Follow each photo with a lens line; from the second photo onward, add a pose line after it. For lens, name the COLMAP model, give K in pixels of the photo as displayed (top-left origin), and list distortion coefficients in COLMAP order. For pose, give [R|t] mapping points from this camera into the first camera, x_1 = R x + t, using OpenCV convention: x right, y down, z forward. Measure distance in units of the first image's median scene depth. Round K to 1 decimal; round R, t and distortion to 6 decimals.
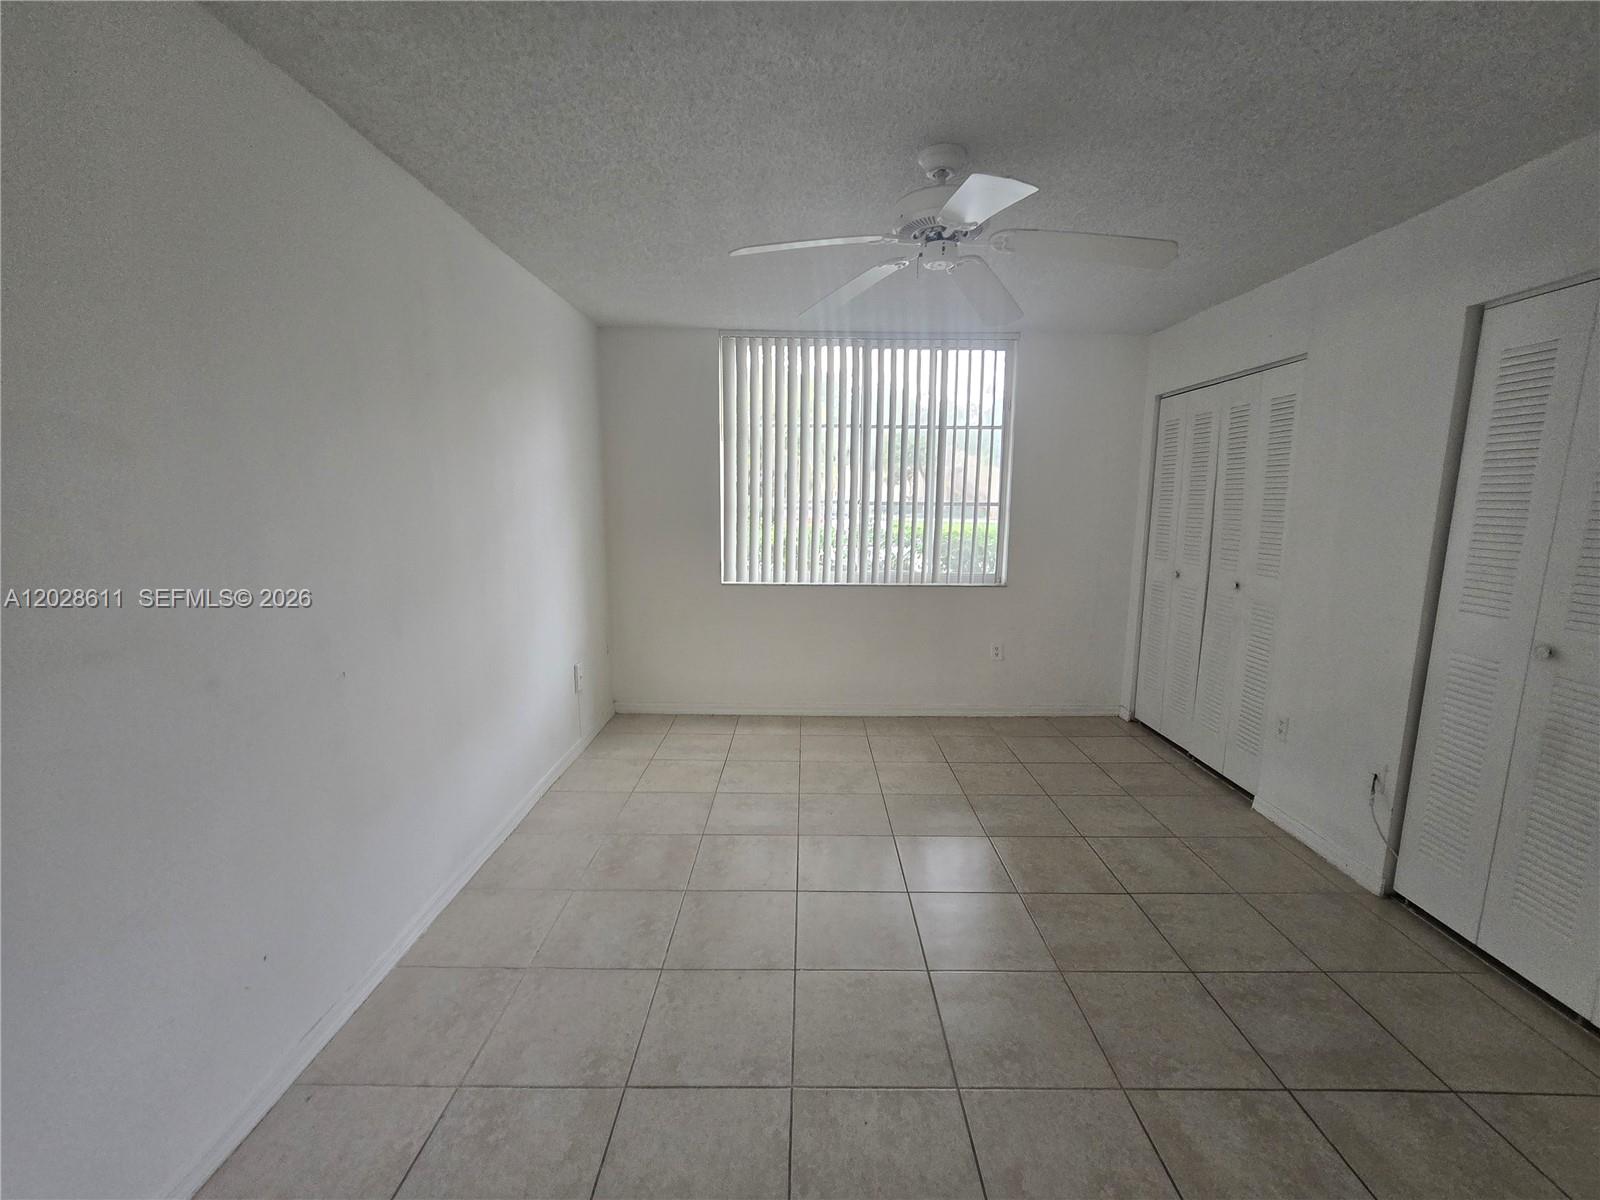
lens RADIAL K [[663.2, 0, 806.6], [0, 663.2, 593.7], [0, 0, 1]] dist [-0.002382, 0.000100]
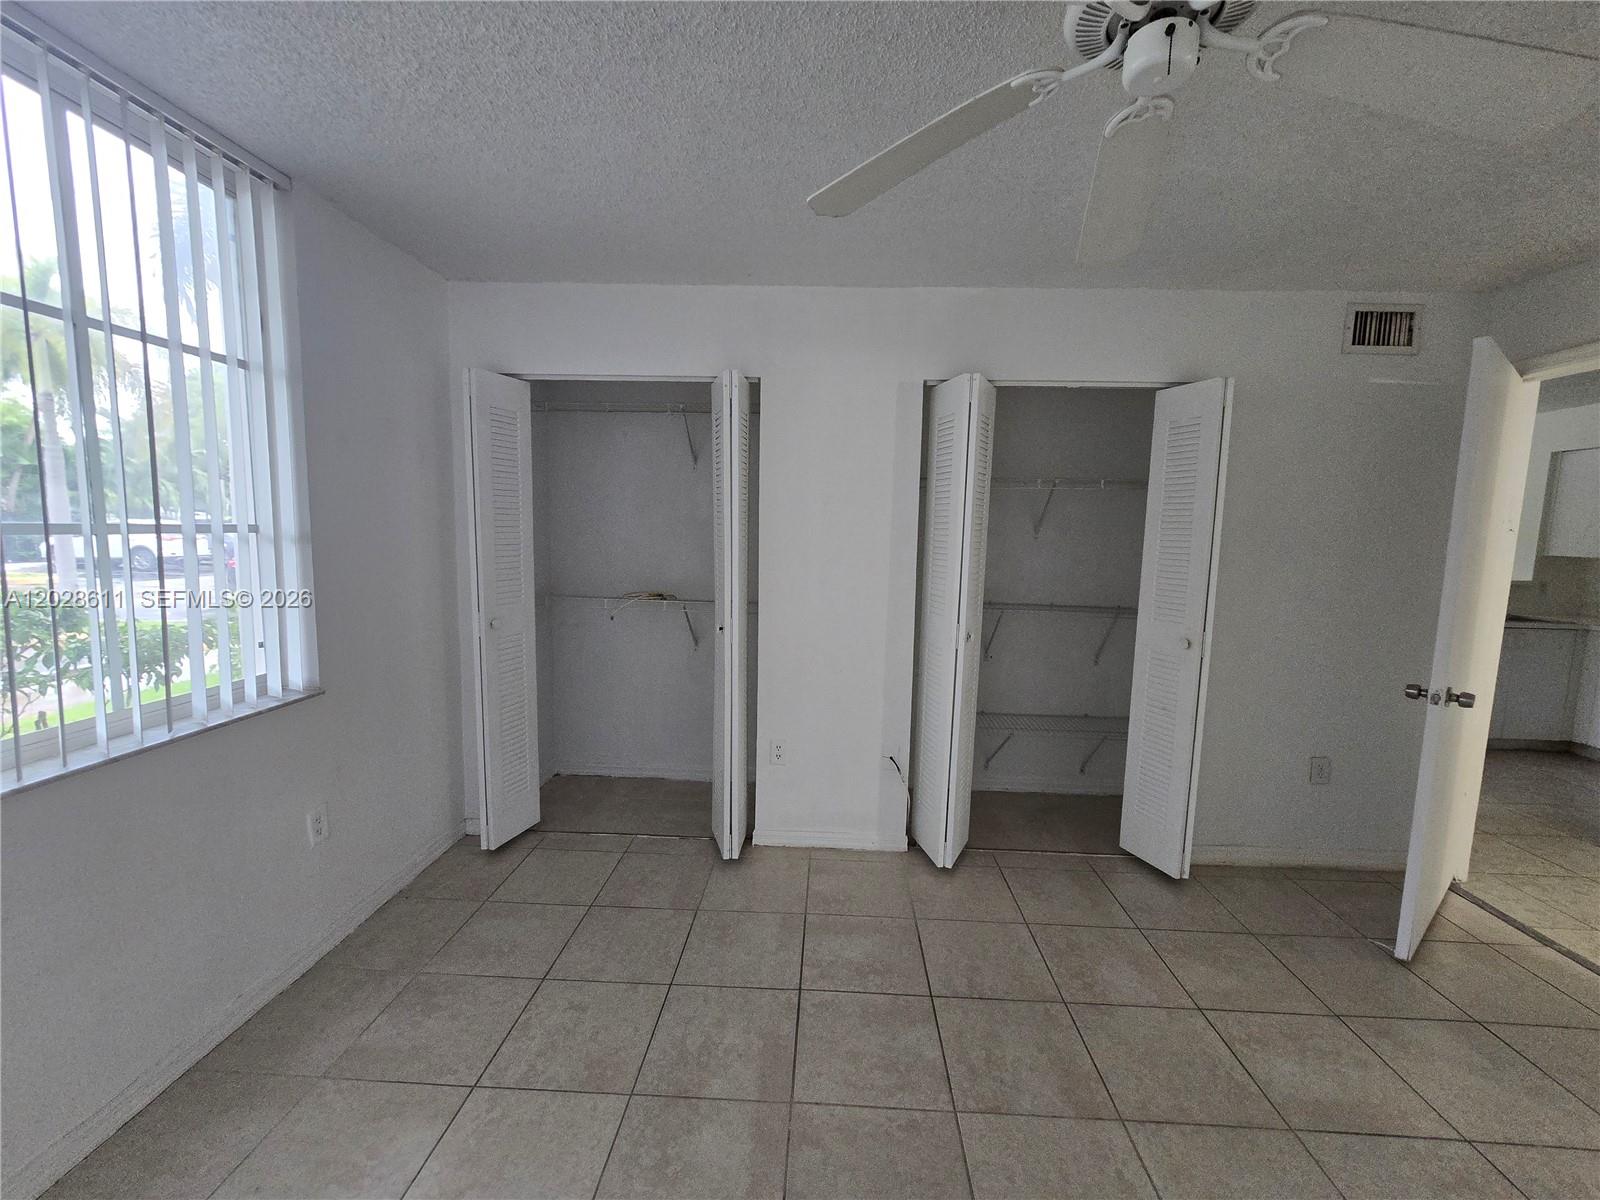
lens RADIAL K [[659.5, 0, 807.6], [0, 659.5, 599.8], [0, 0, 1]] dist [-0.005031, 0.000967]
pose [[0.044608, -0.117584, 0.992061, -0.195943], [0.124746, 0.985932, 0.111249, -0.105265], [-0.991185, 0.118793, 0.058648, 0.700763]]
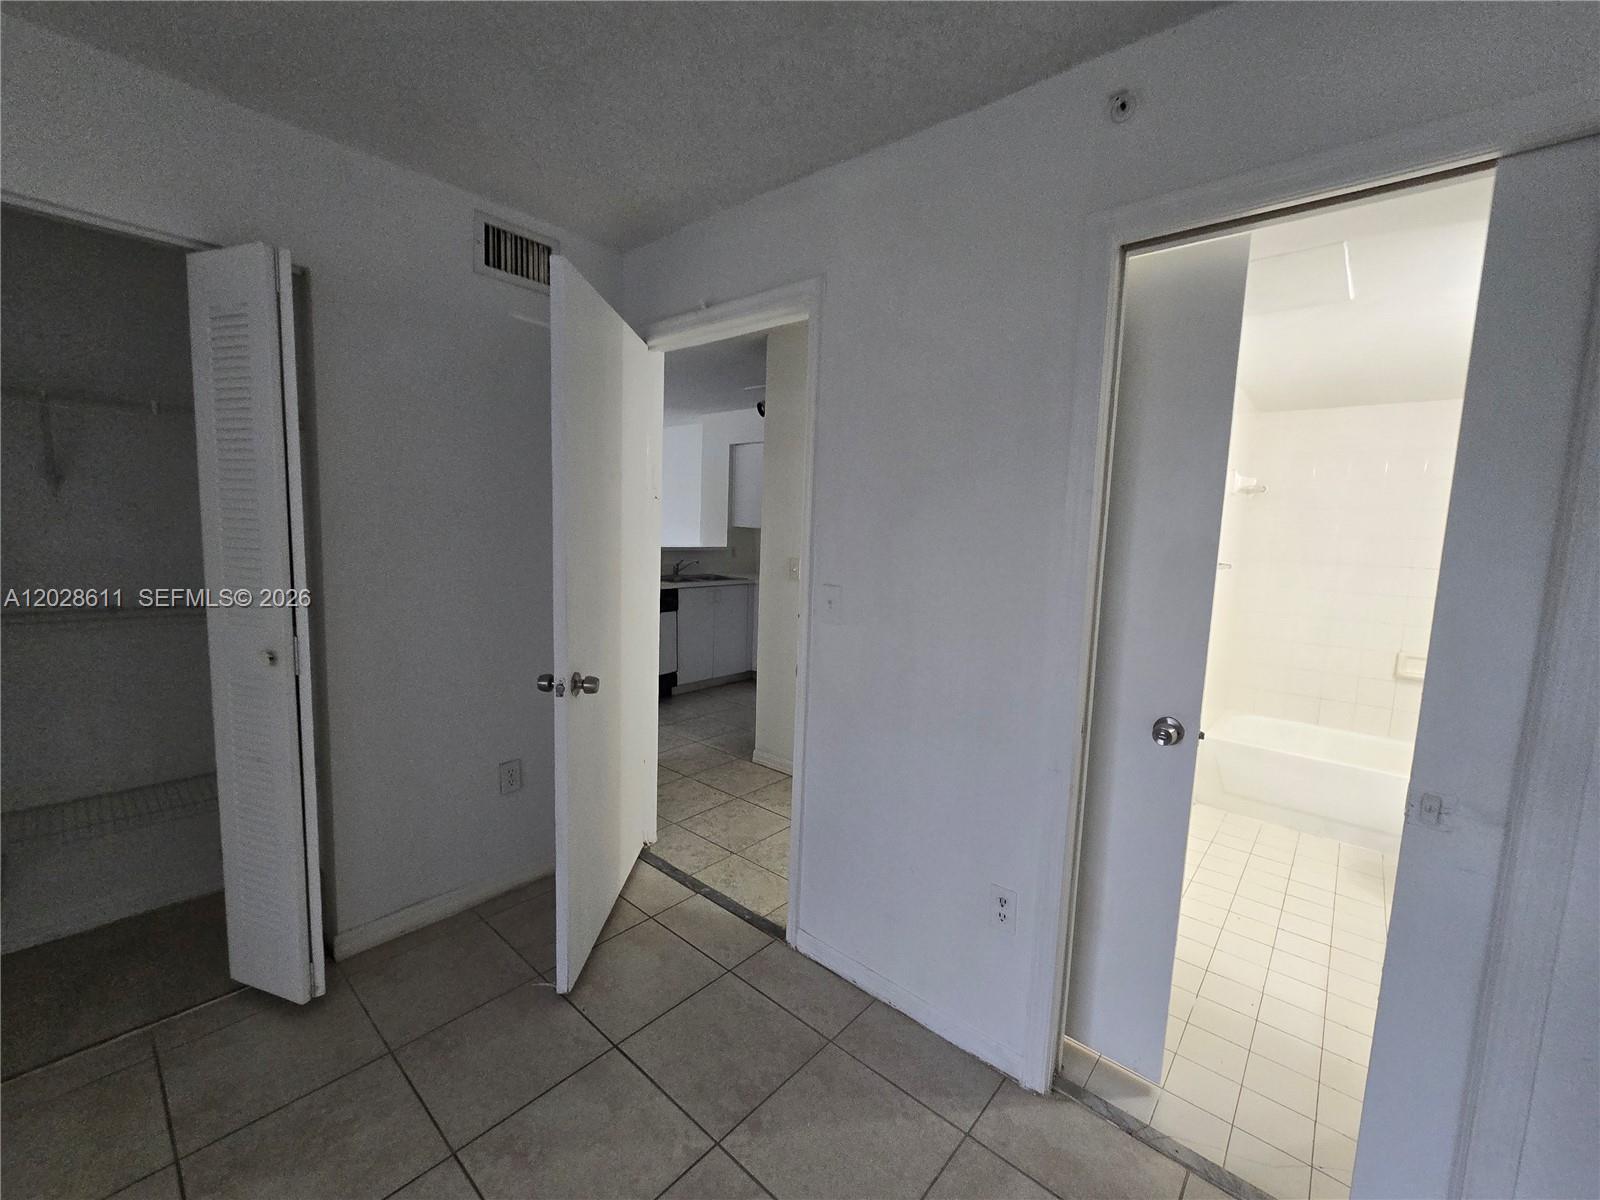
lens RADIAL K [[650.0, 0, 805.9], [0, 650.0, 600.9], [0, 0, 1]] dist [-0.004227, 0.001119]
pose [[-0.754028, -0.114608, 0.646766, -0.049074], [0.052778, 0.970905, 0.233577, -0.052967], [-0.654718, 0.210259, -0.726041, 0.412469]]
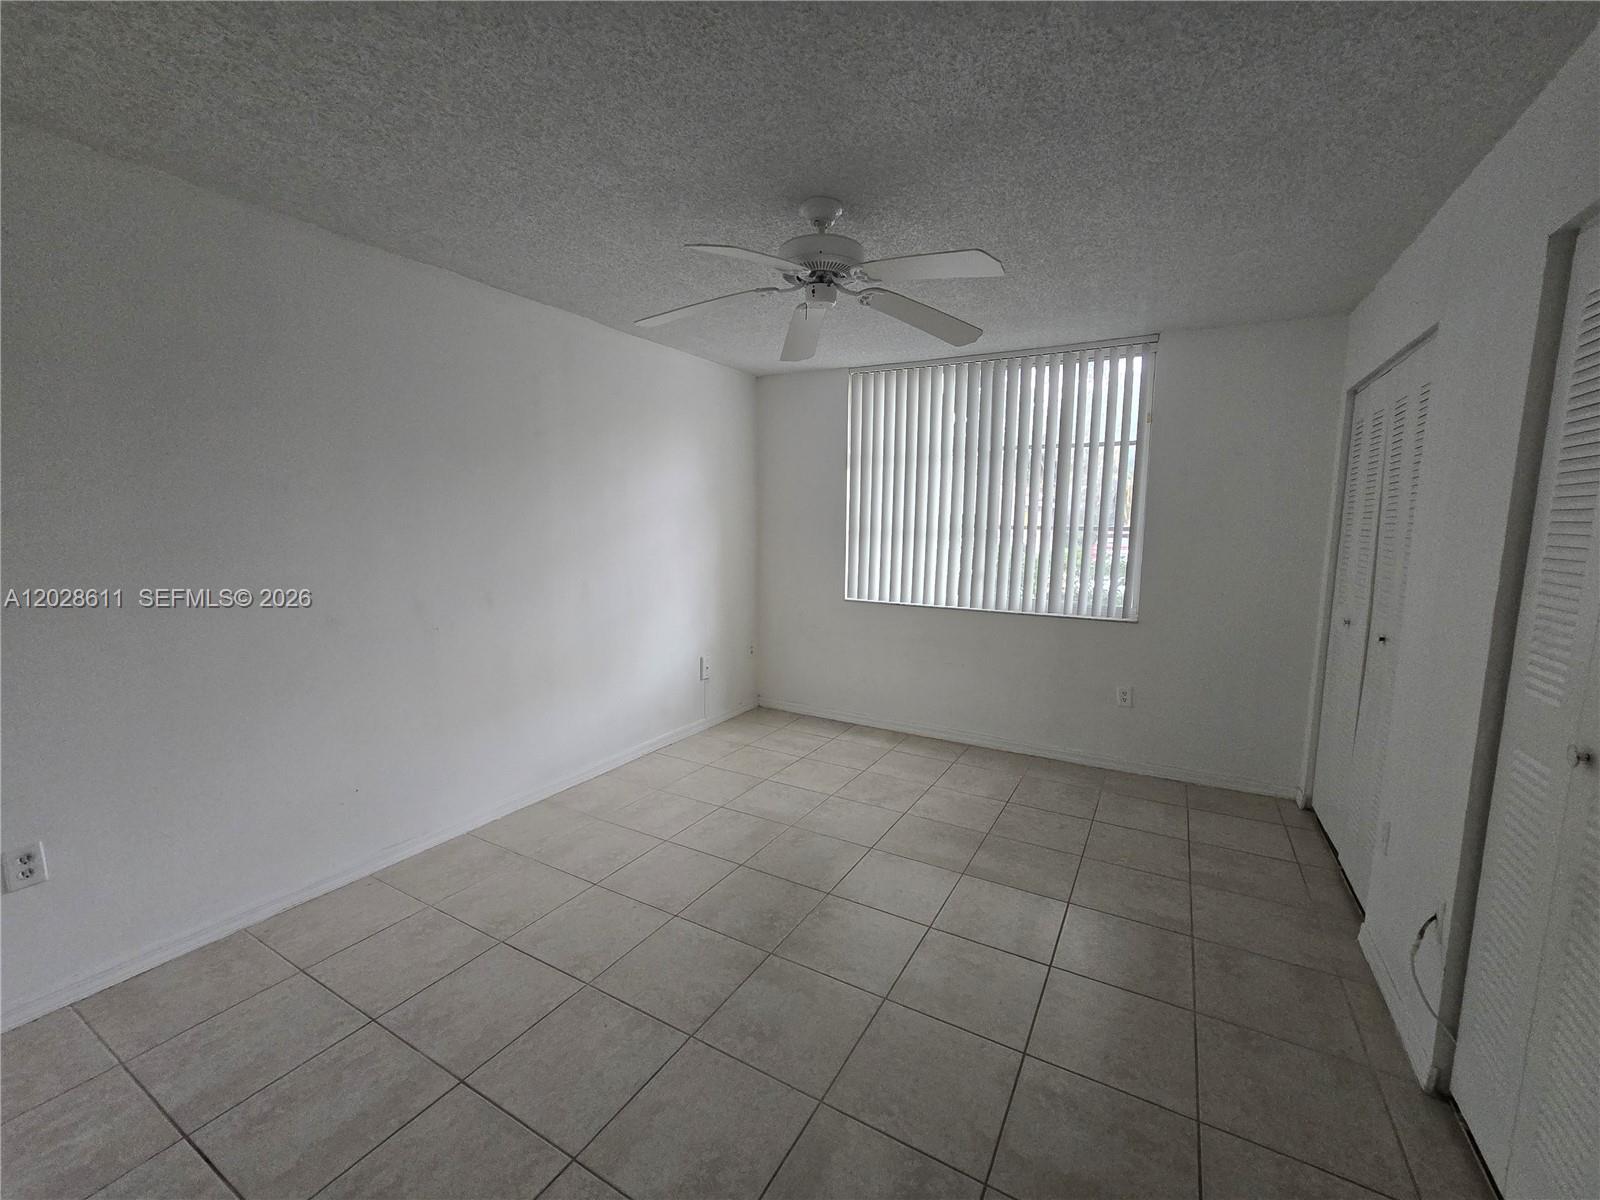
lens RADIAL K [[657.2, 0, 805.4], [0, 657.2, 600.0], [0, 0, 1]] dist [-0.004686, 0.001008]
pose [[0.868921, 0.062264, -0.491019, 0.402969], [-0.075814, 0.997092, -0.007725, -0.001889], [0.489110, 0.043939, 0.871115, 0.037889]]
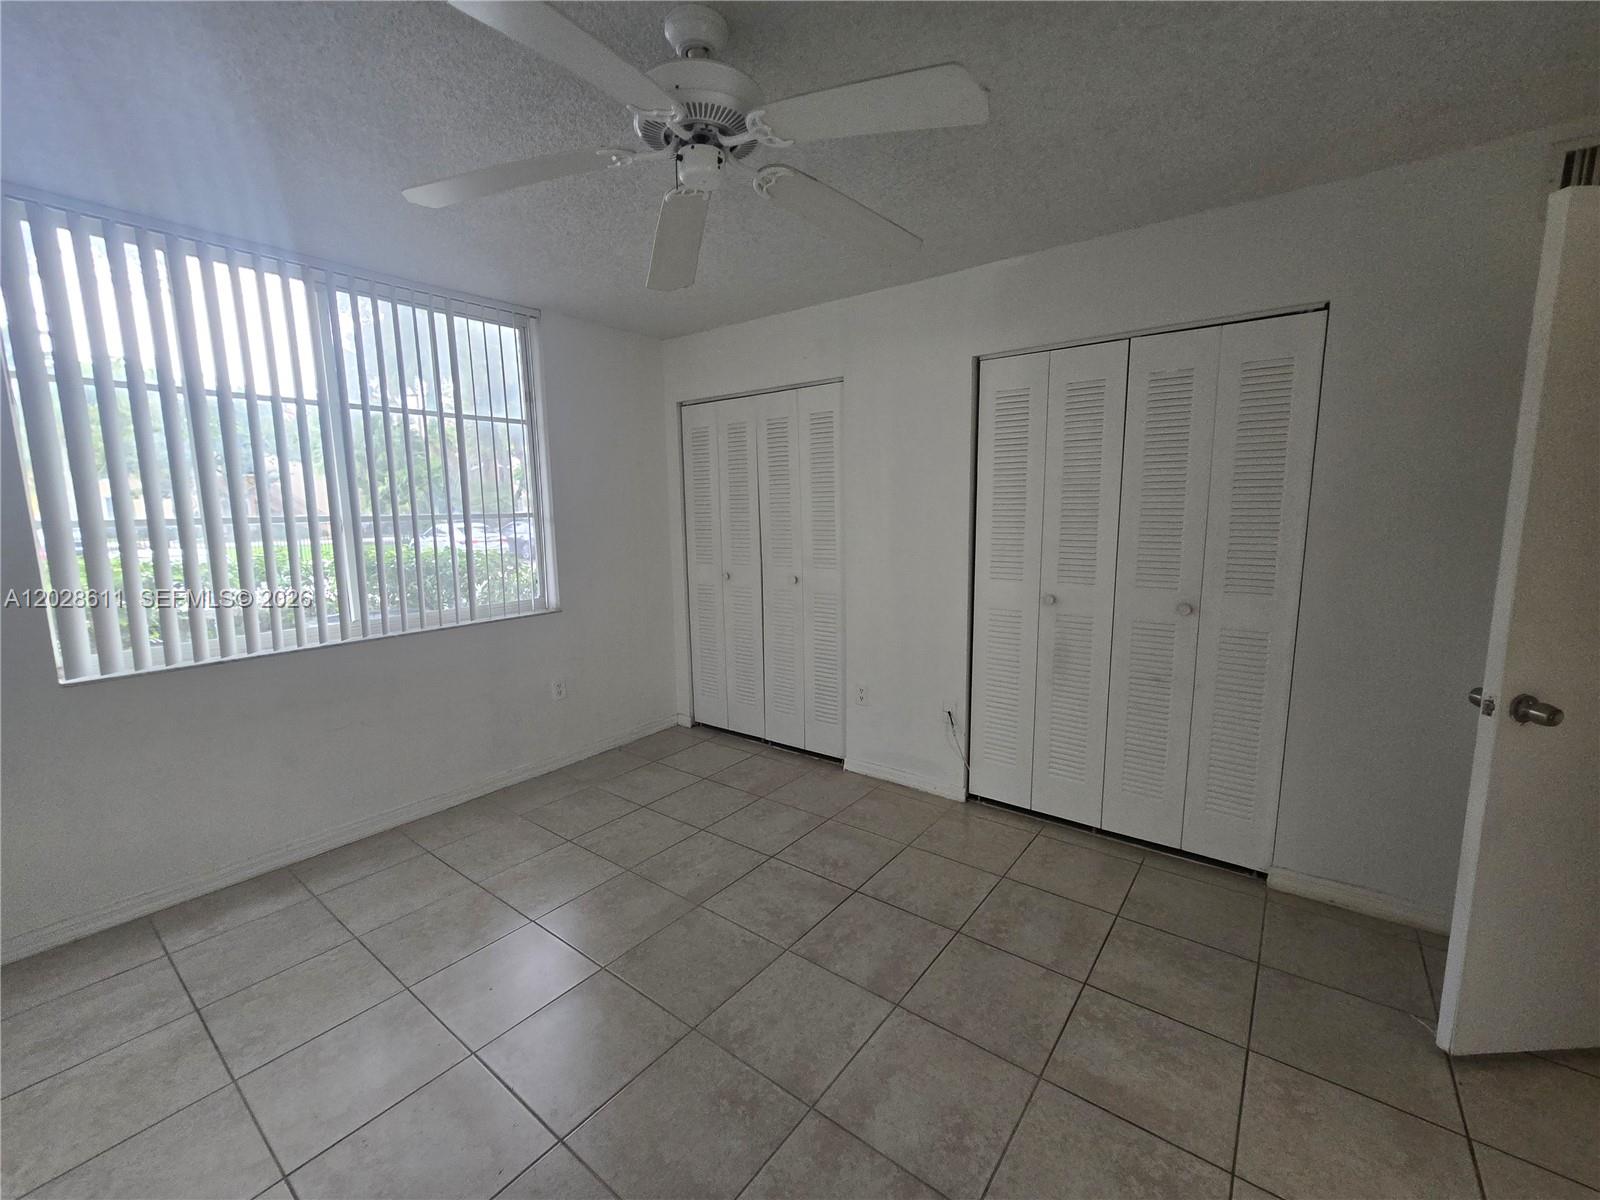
lens RADIAL K [[662.2, 0, 806.9], [0, 662.2, 601.7], [0, 0, 1]] dist [-0.001493, 0.000617]
pose [[0.608533, -0.130941, 0.782651, -0.196829], [0.134965, 0.989000, 0.060526, -0.037512], [-0.781967, 0.068798, 0.619511, 0.268857]]
